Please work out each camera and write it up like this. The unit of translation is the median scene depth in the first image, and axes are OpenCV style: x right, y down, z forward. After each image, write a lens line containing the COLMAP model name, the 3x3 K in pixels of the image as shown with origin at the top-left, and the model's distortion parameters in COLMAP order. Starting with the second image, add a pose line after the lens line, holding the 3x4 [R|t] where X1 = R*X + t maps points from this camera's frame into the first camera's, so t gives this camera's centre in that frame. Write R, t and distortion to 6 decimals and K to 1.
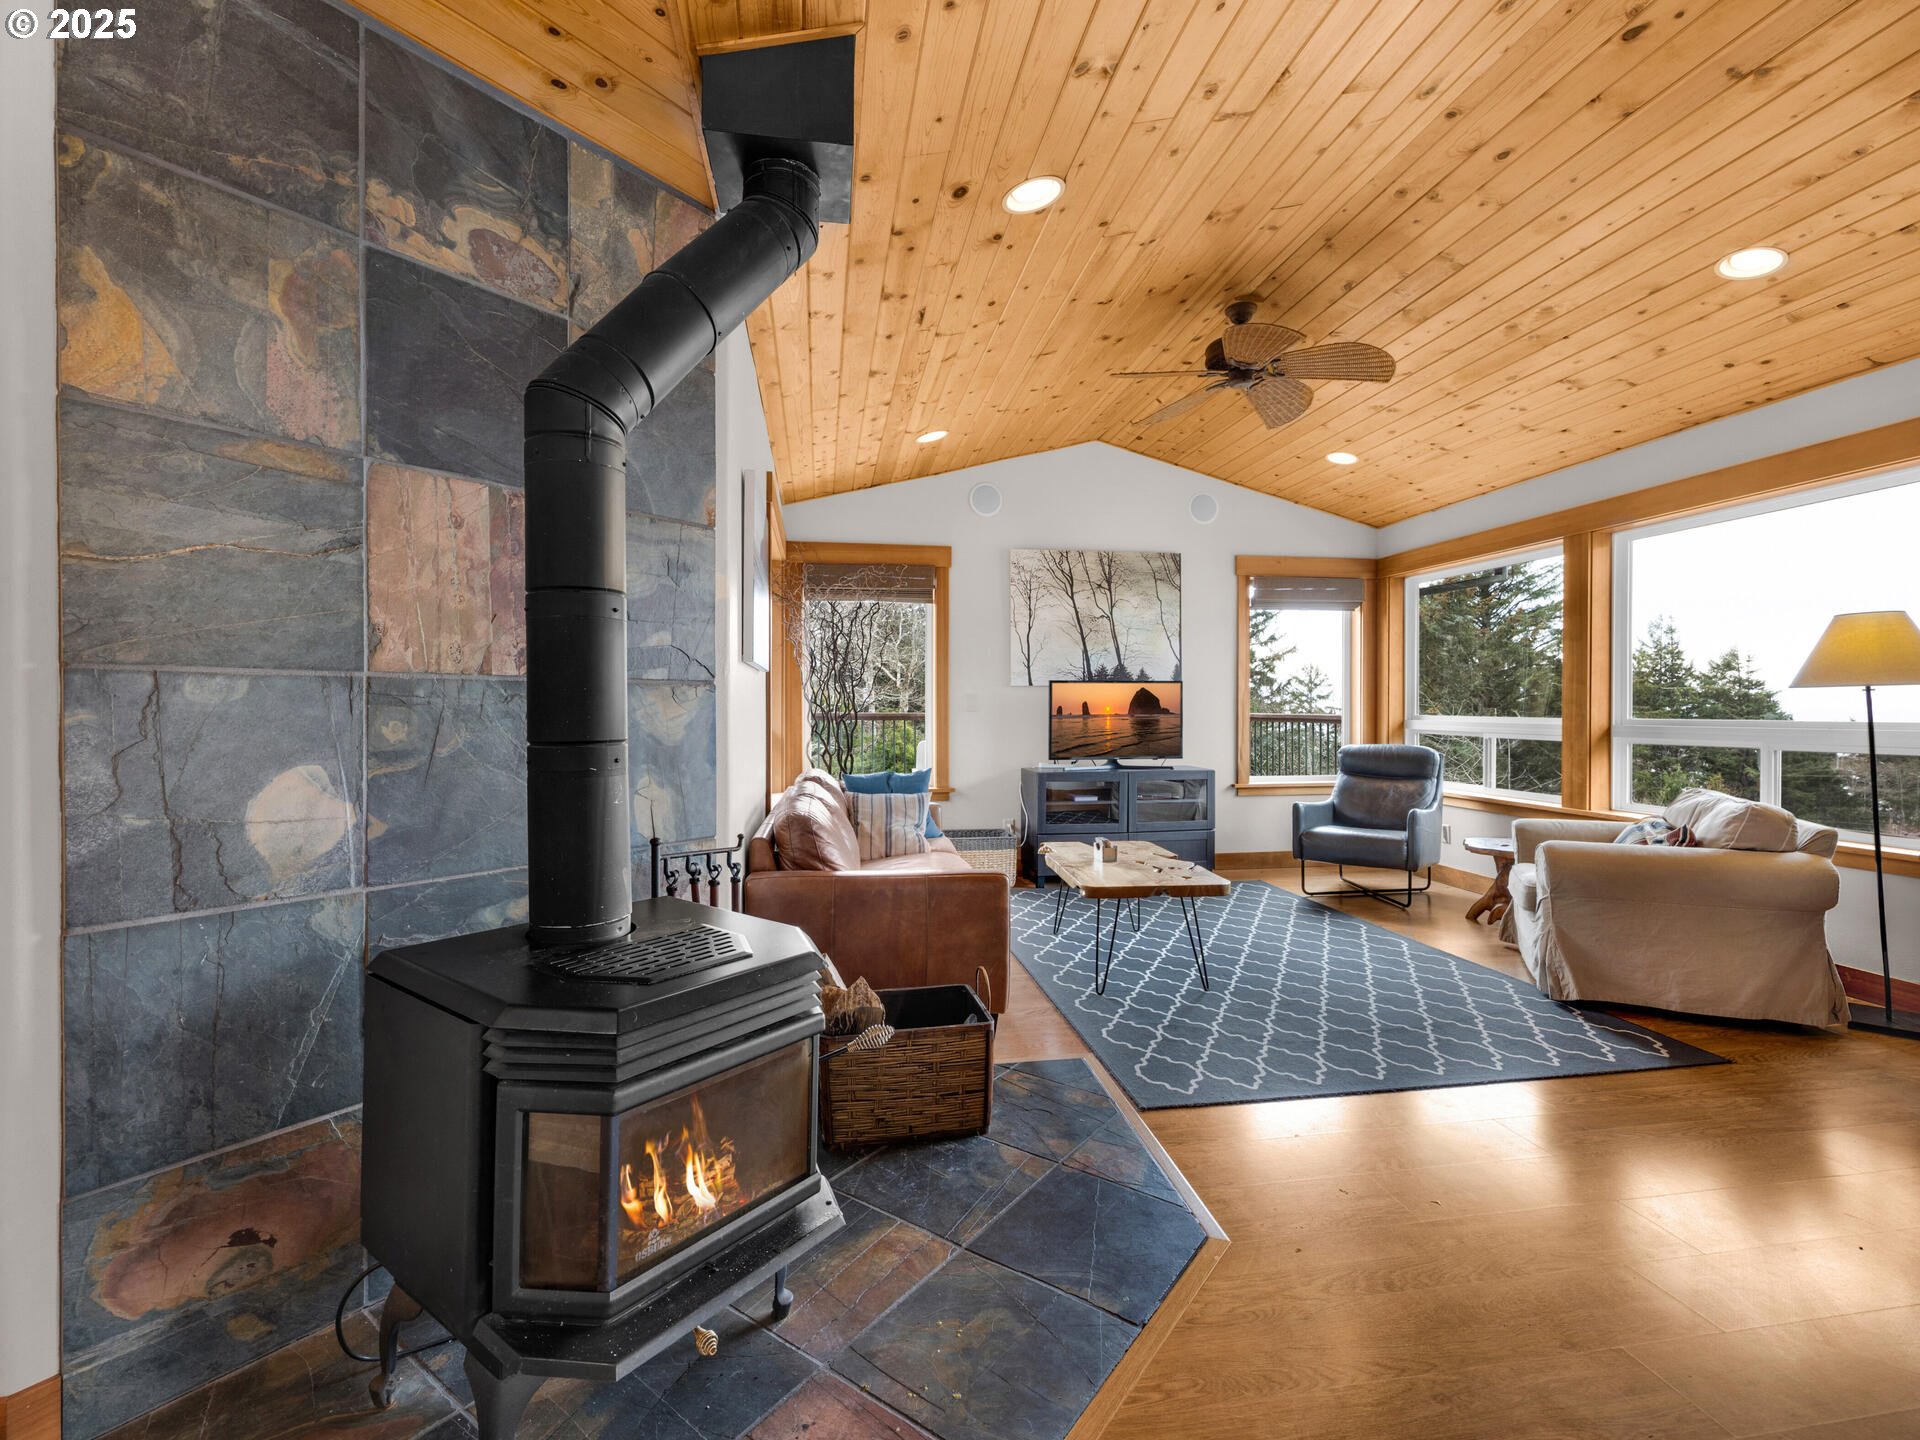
lens RADIAL K [[863.5, 0, 961.0], [0, 863.5, 712.6], [0, 0, 1]] dist [0.000367, 0.000070]
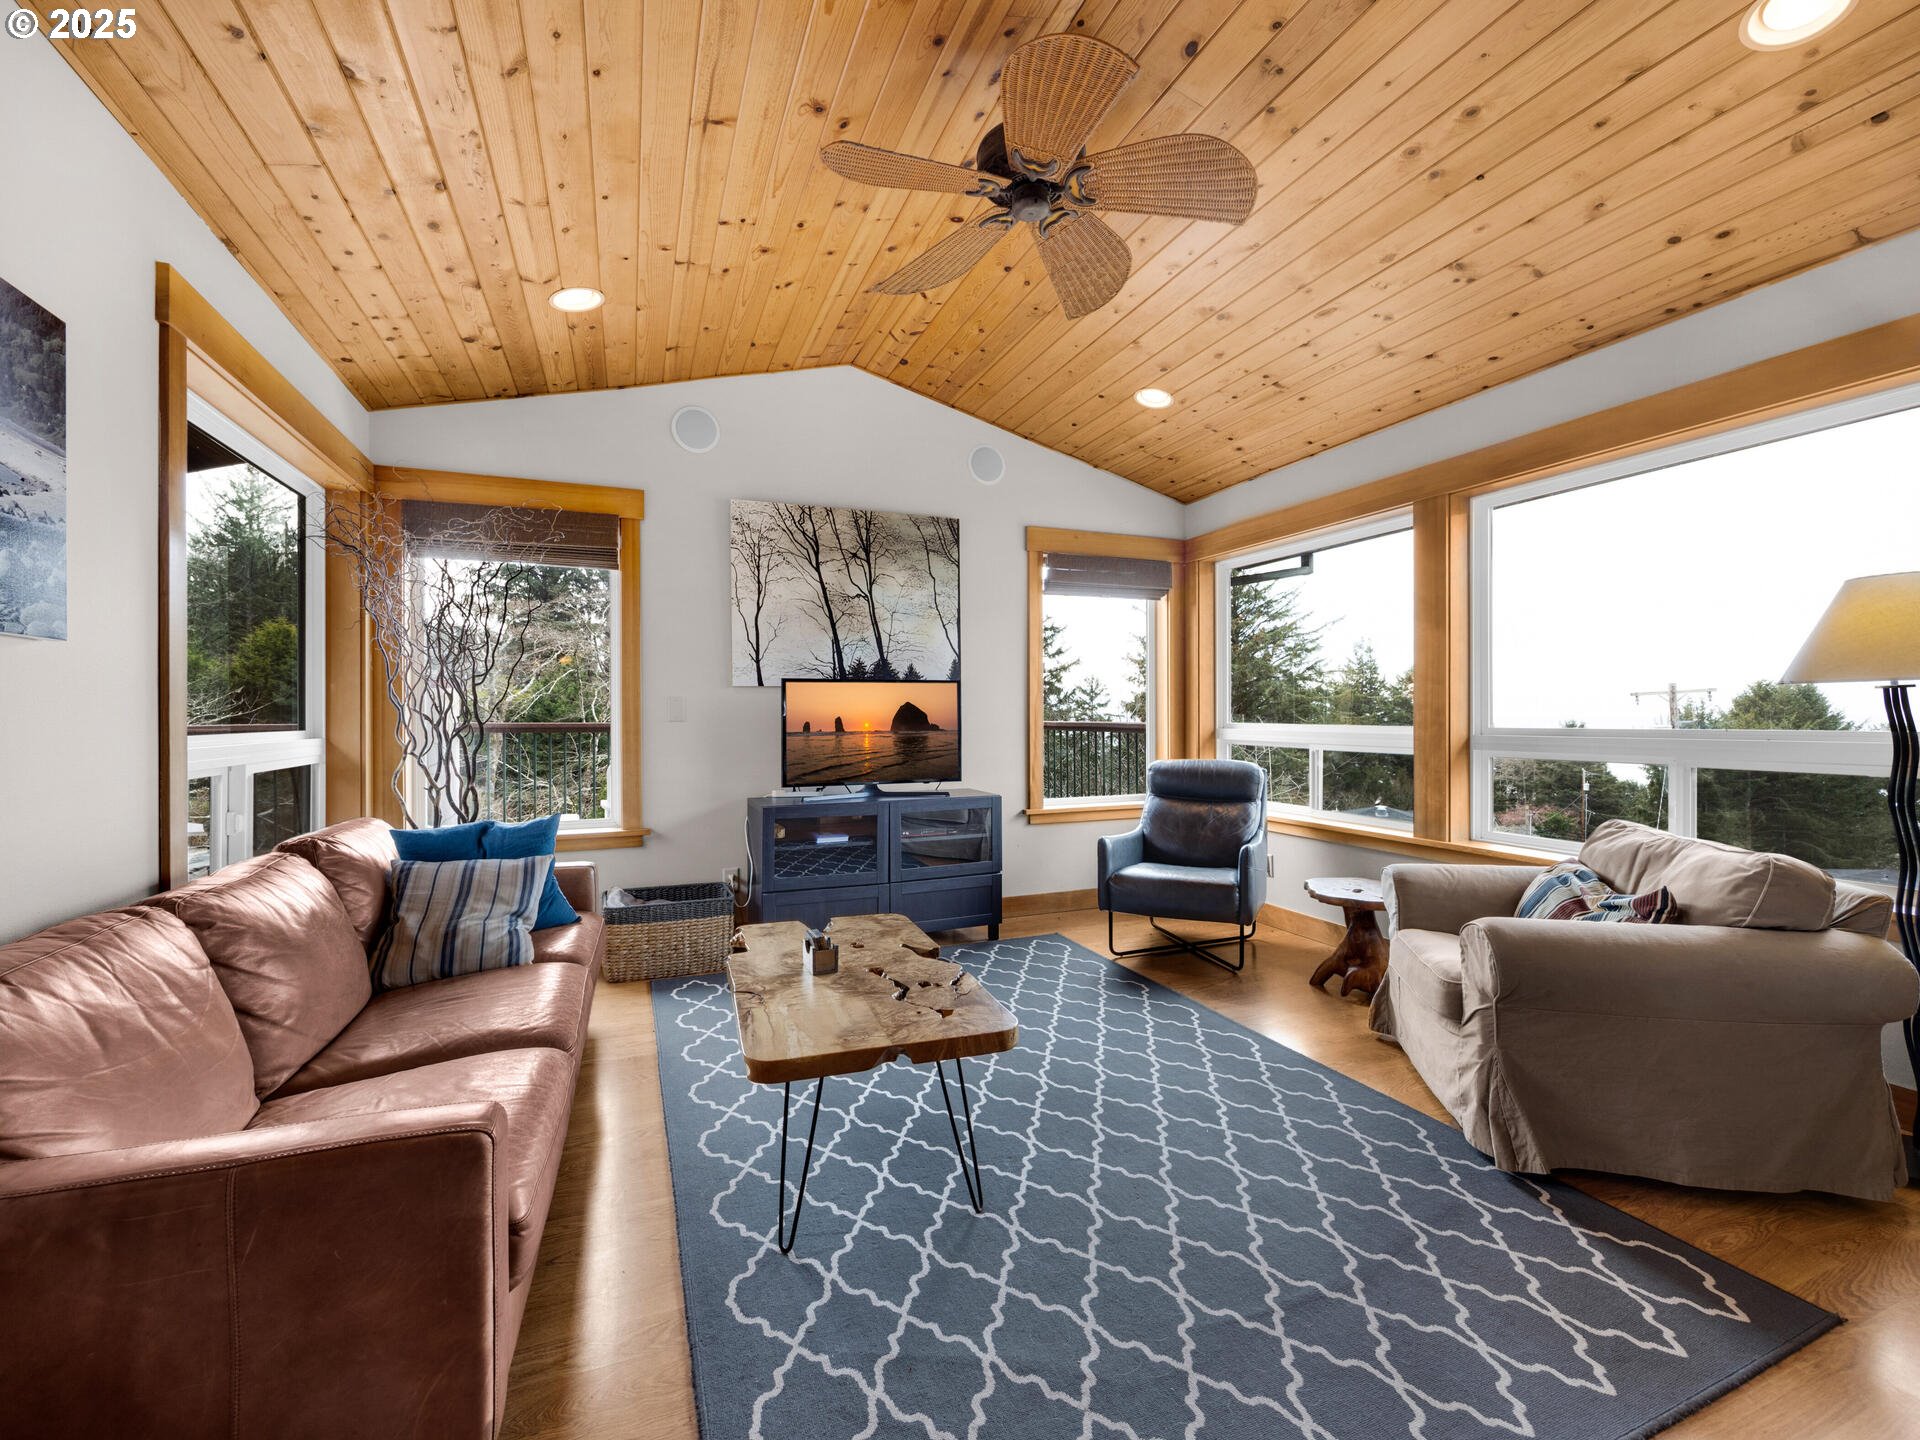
lens RADIAL K [[811.2, 0, 960.0], [0, 811.2, 720.0], [0, 0, 1]] dist [-0.000533, -0.007471]
pose [[0.974834, -0.005001, 0.222876, 0.098004], [0.005038, 0.999987, 0.000402, -0.001748], [-0.222875, 0.000730, 0.974847, 0.305062]]
